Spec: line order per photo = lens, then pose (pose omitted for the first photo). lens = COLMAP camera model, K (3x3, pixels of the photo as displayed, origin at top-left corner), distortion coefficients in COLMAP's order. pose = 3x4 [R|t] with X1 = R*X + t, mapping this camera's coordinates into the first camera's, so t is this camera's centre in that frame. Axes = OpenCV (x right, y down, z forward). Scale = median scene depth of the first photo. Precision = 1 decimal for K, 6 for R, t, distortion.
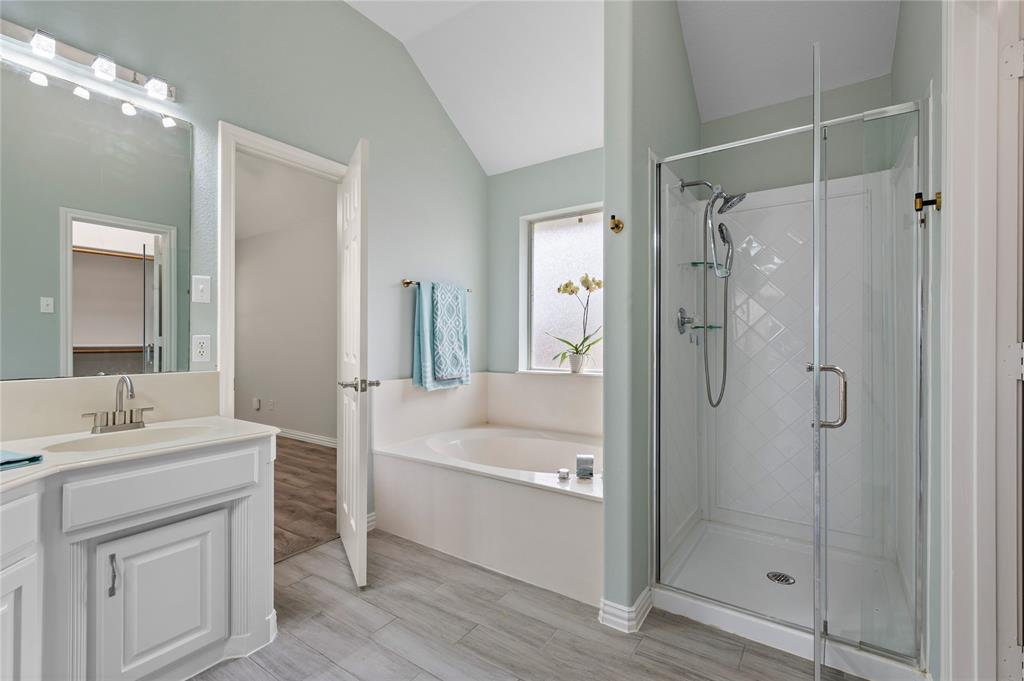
lens RADIAL K [[452.6, 0, 512.0], [0, 452.6, 340.5], [0, 0, 1]] dist [0.000616, 0.000098]
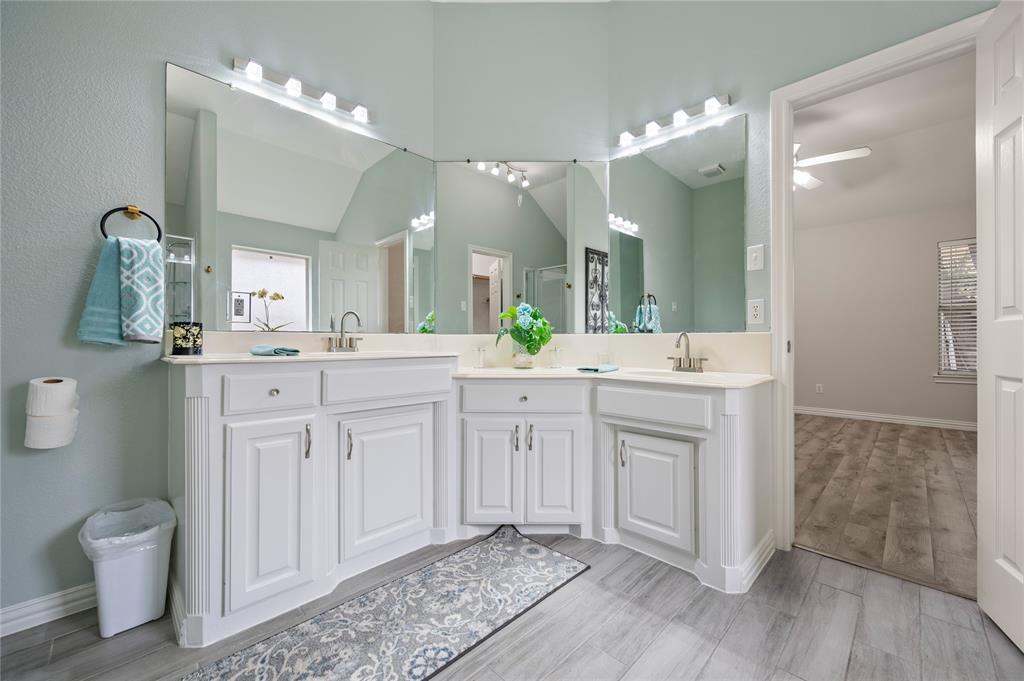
lens RADIAL K [[402.3, 0, 517.7], [0, 402.3, 341.2], [0, 0, 1]] dist [0.000827, 0.000011]
pose [[-0.174955, -0.000184, -0.984576, 0.387549], [0.000724, 1.000000, -0.000315, 0.092289], [0.984576, -0.000768, -0.174955, 0.622245]]
